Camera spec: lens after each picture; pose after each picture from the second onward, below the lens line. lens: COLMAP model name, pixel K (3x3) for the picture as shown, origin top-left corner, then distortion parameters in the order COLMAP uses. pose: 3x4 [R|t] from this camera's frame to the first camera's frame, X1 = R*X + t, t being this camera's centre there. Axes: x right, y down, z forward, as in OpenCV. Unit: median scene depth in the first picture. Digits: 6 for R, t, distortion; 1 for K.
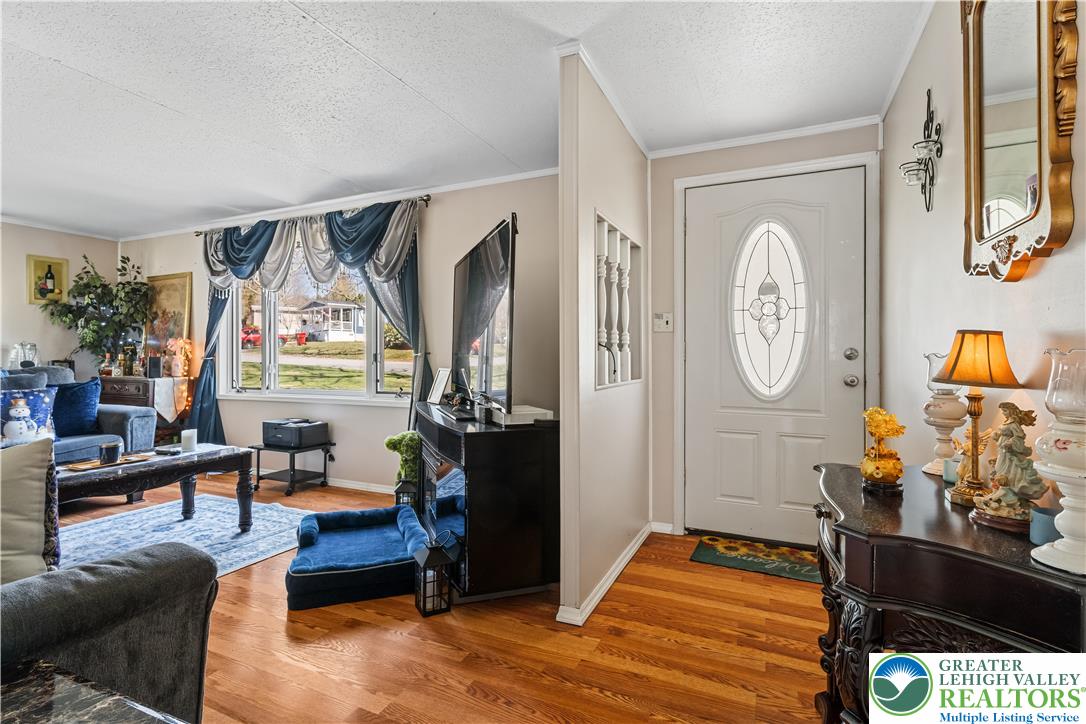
lens RADIAL K [[517.1, 0, 539.4], [0, 517.1, 356.4], [0, 0, 1]] dist [0.001668, 0.000404]
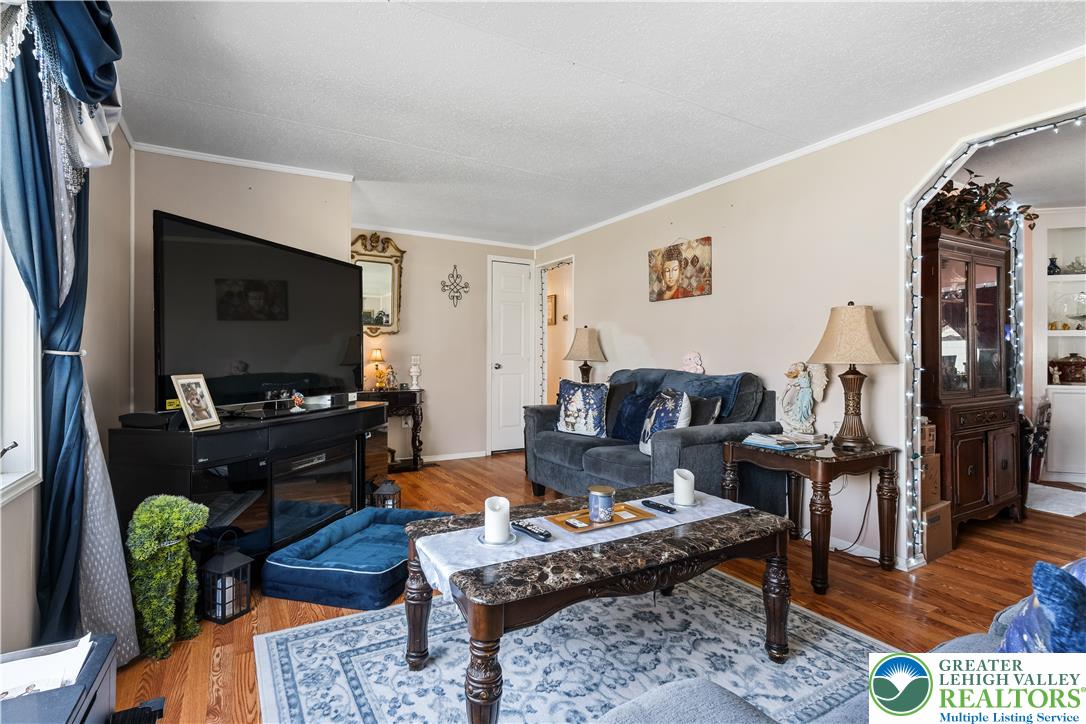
lens RADIAL K [[517.1, 0, 535.8], [0, 517.1, 353.9], [0, 0, 1]] dist [0.001668, 0.000404]
pose [[-0.813207, -0.003444, 0.581964, -0.726219], [-0.004560, 0.999989, -0.000454, -0.002796], [-0.581957, -0.003023, -0.813214, 1.005141]]
